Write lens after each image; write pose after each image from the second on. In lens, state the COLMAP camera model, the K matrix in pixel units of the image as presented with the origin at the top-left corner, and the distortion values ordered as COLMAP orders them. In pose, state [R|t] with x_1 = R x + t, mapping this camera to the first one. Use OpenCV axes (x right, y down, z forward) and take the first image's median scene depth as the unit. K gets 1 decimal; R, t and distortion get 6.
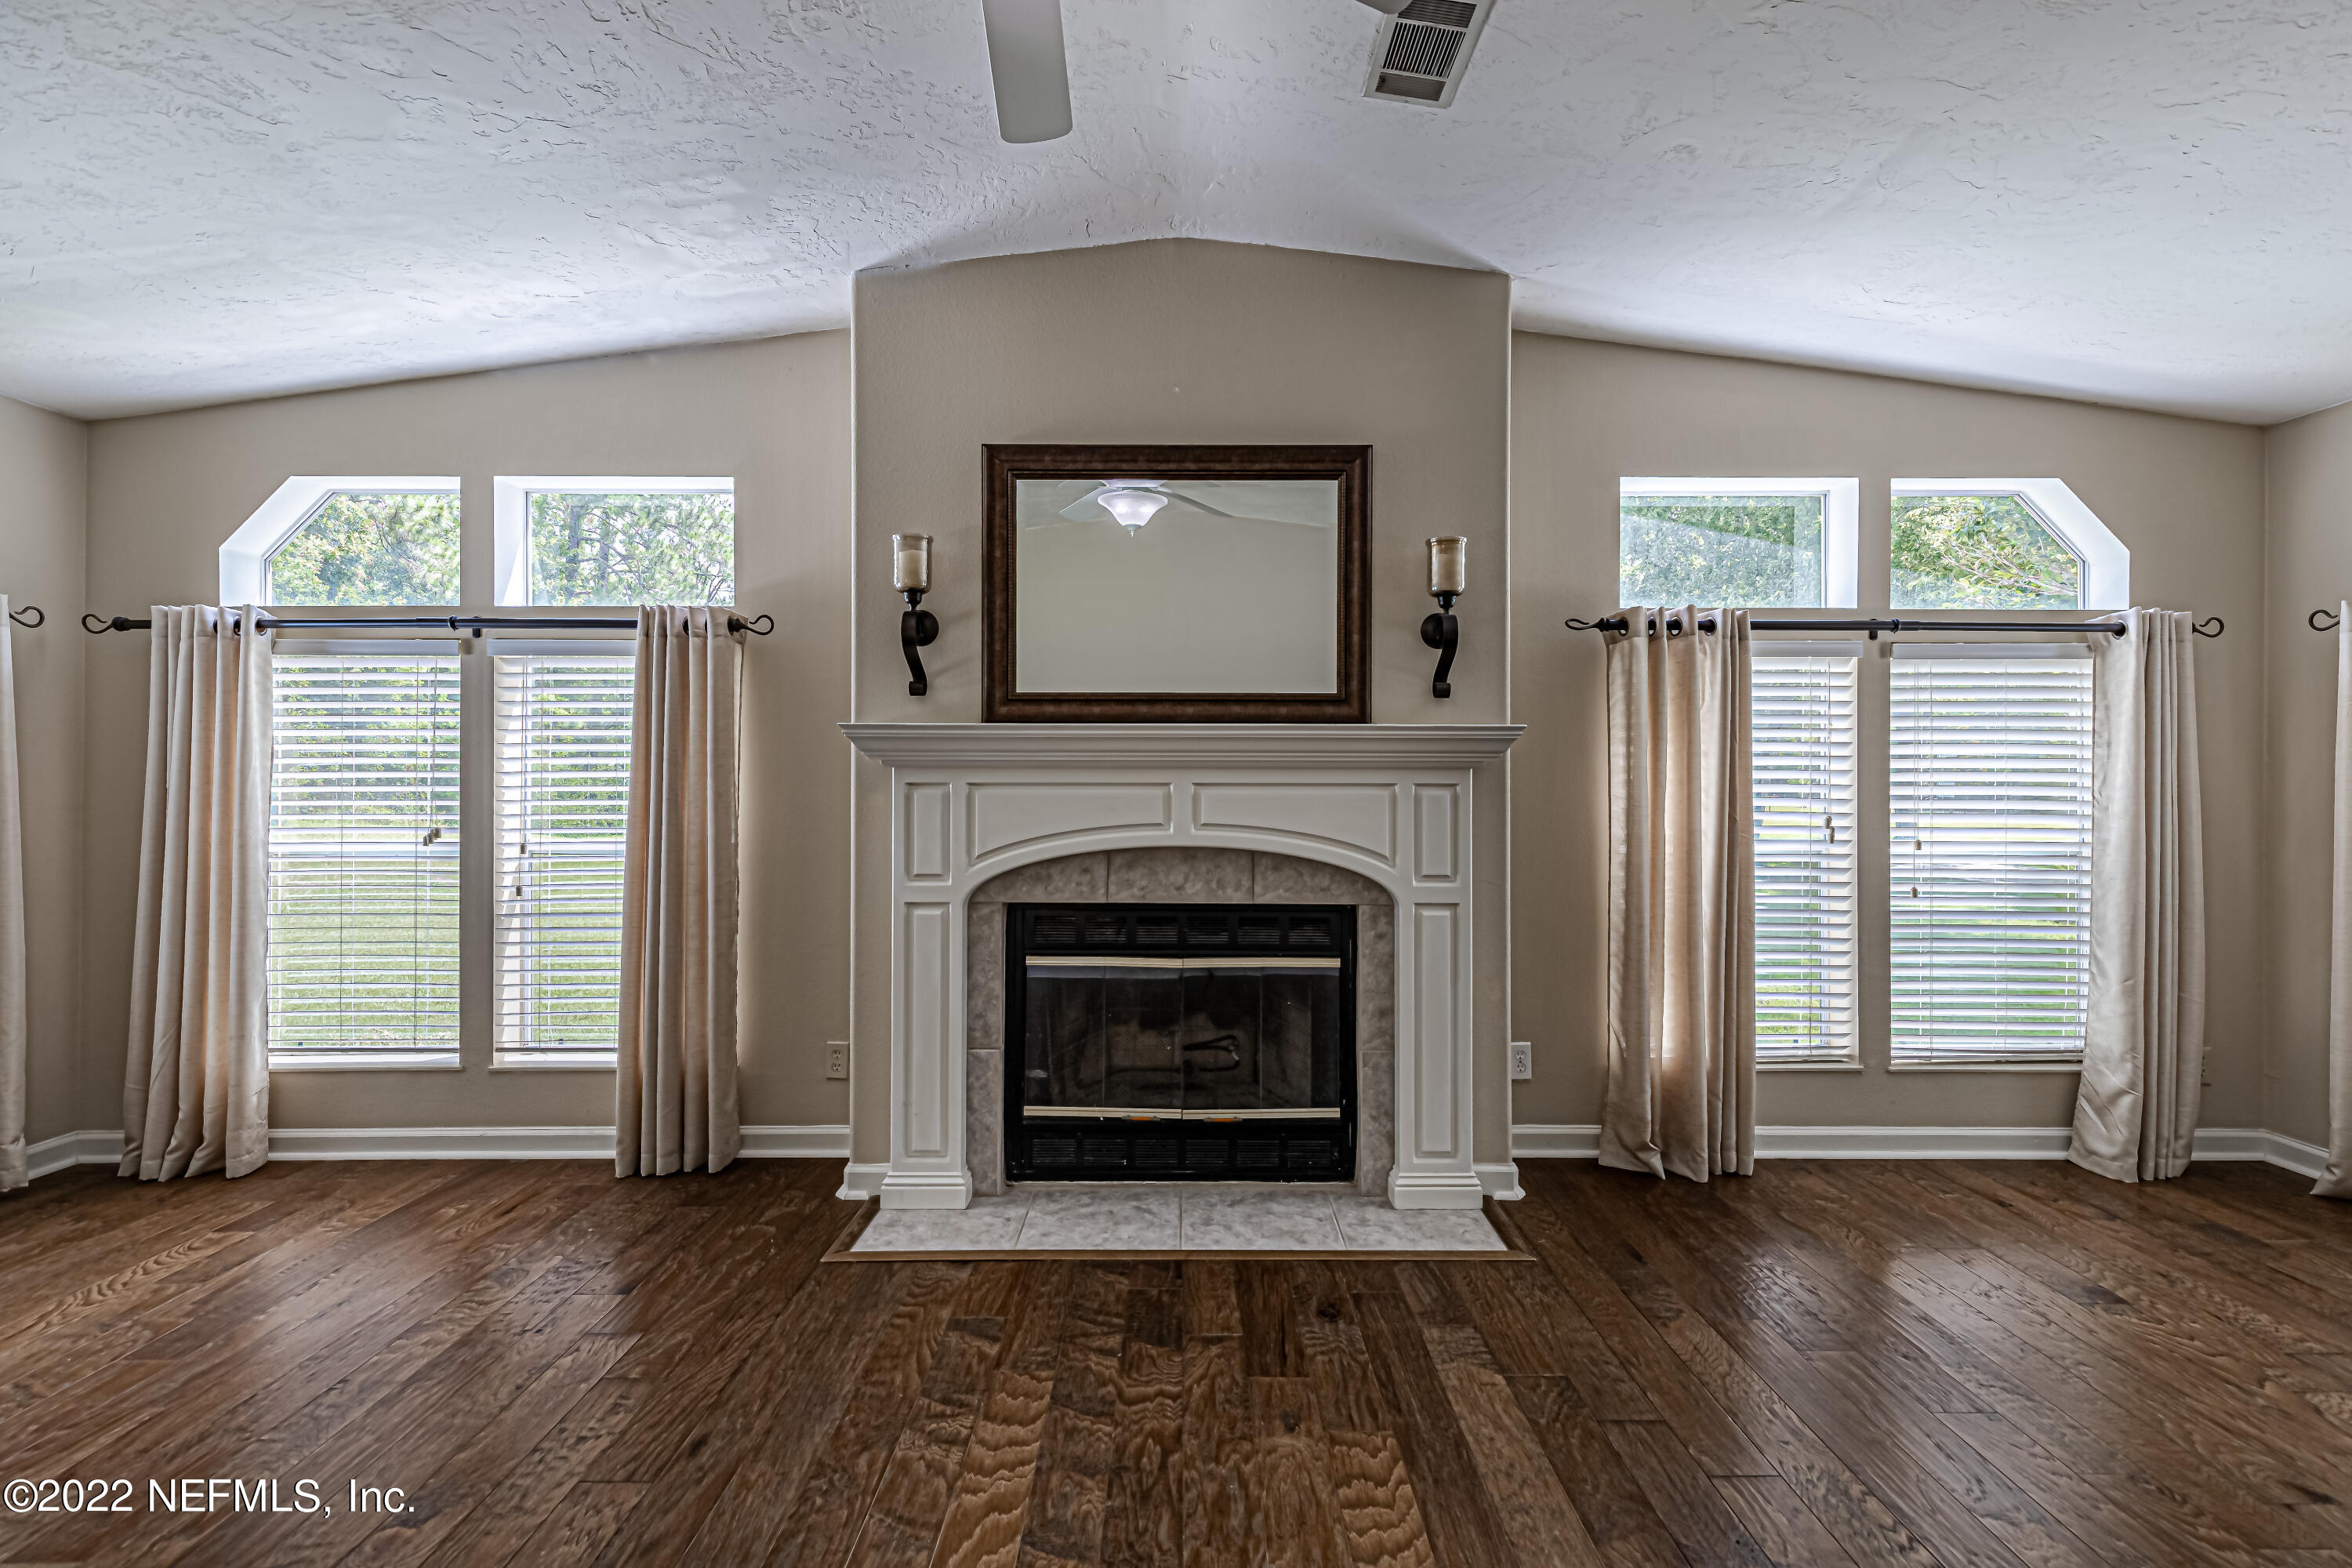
lens RADIAL K [[1071.9, 0, 1177.0], [0, 1071.9, 771.3], [0, 0, 1]] dist [0.007224, -0.000702]
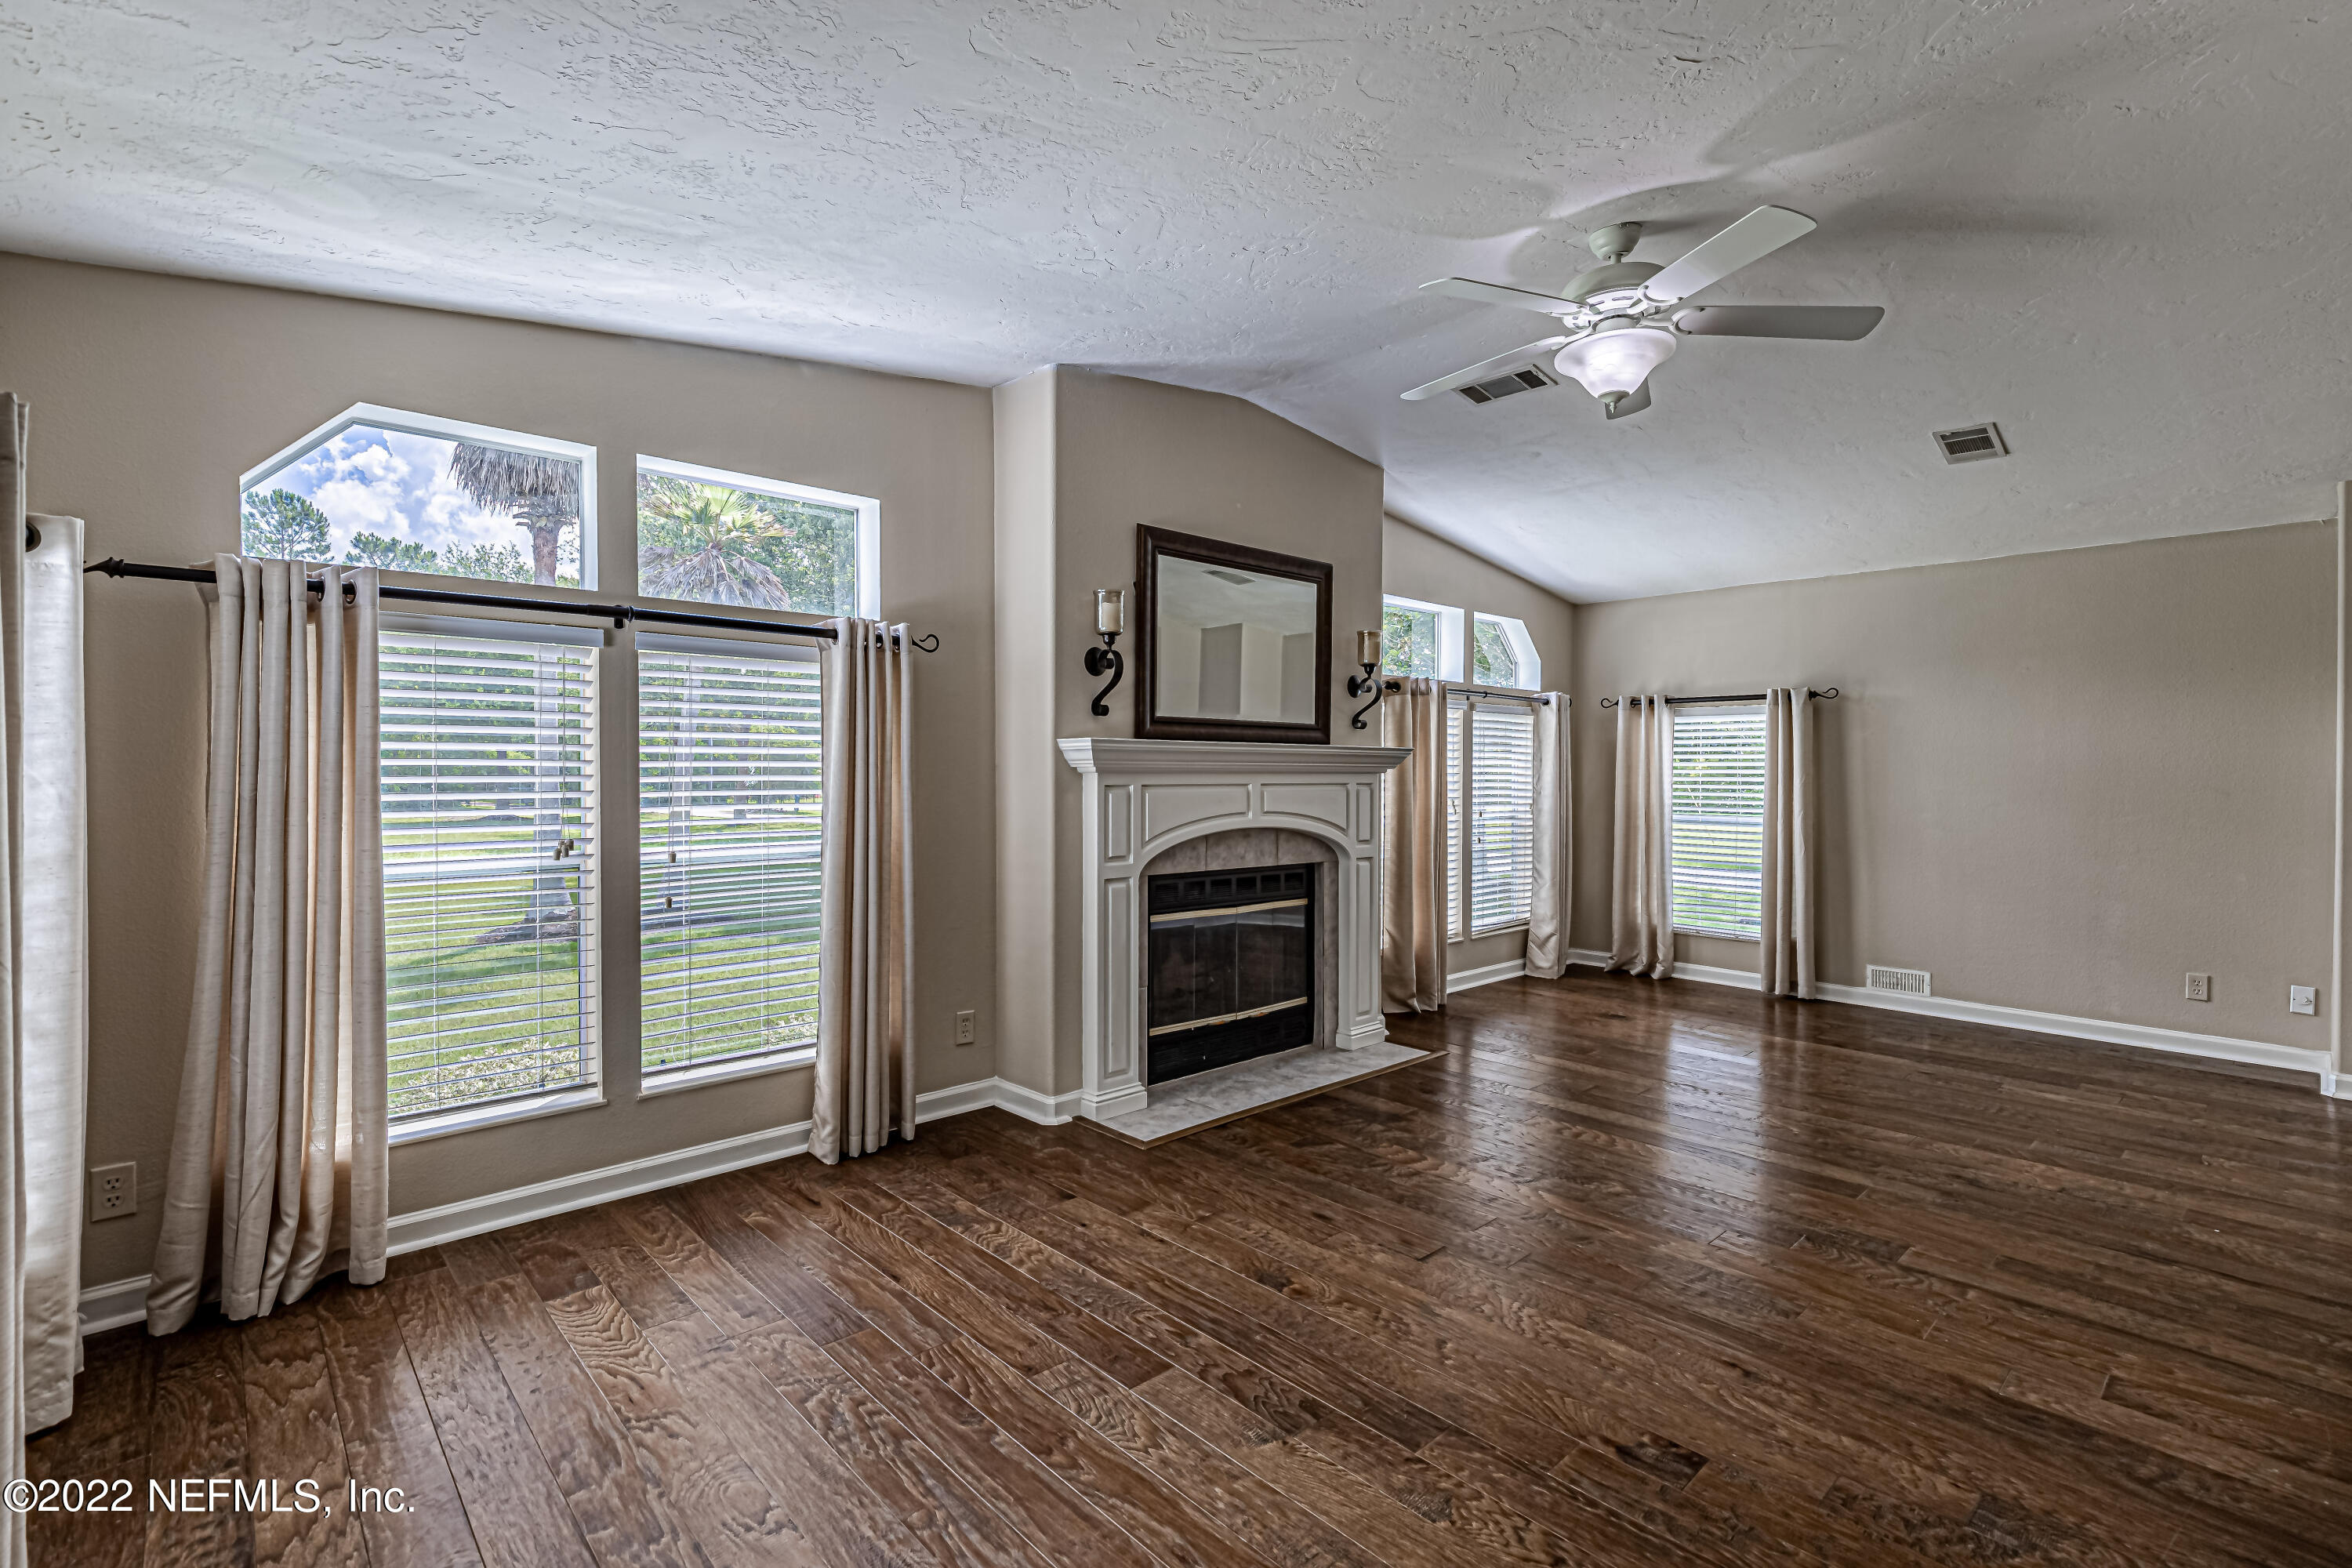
lens RADIAL K [[1071.9, 0, 1175.8], [0, 1071.9, 783.3], [0, 0, 1]] dist [0.007224, -0.000702]
pose [[0.736705, -0.006916, 0.676179, -1.024903], [-0.004119, 0.999883, 0.014714, -0.010162], [-0.676202, -0.013625, 0.736590, 0.010292]]
